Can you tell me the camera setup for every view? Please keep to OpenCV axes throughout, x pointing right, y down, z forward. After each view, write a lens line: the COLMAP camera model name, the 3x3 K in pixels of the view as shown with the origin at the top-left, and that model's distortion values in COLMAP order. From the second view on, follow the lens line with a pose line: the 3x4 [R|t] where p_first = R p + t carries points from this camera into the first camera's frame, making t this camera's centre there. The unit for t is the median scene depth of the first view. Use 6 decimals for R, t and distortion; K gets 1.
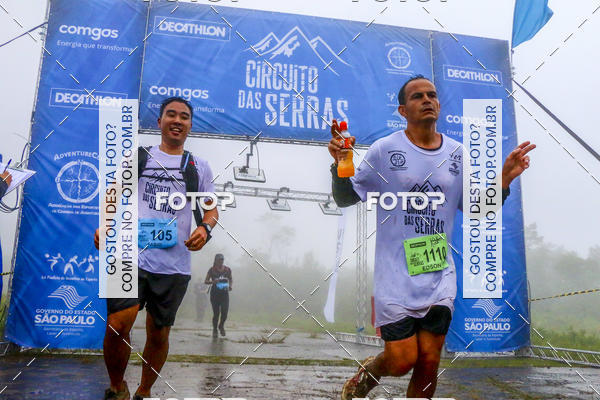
lens RADIAL K [[555.8, 0, 299.3], [0, 555.8, 193.3], [0, 0, 1]] dist [-0.067858, 0.000000]
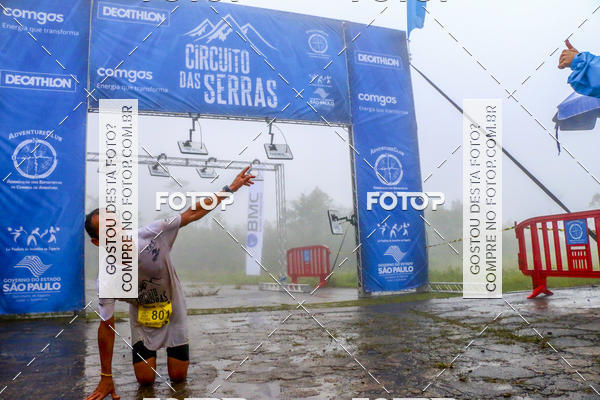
lens RADIAL K [[504.2, 0, 299.5], [0, 504.2, 196.3], [0, 0, 1]] dist [-0.177023, 0.149729]
pose [[0.978620, -0.036199, 0.202467, -0.083344], [0.021026, 0.996841, 0.076593, -0.008803], [-0.204600, -0.070698, 0.976289, -0.025217]]
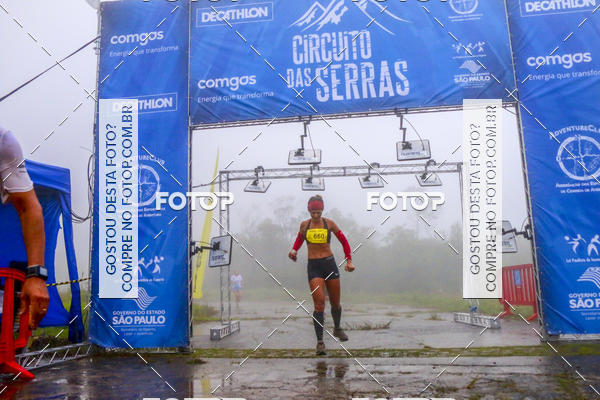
lens RADIAL K [[570.4, 0, 298.5], [0, 570.4, 192.0], [0, 0, 1]] dist [-0.067243, 0.000000]
pose [[0.951316, -0.108977, -0.288308, 0.166502], [0.119499, 0.992651, 0.019095, 0.005254], [0.284108, -0.052618, 0.957347, 0.064762]]
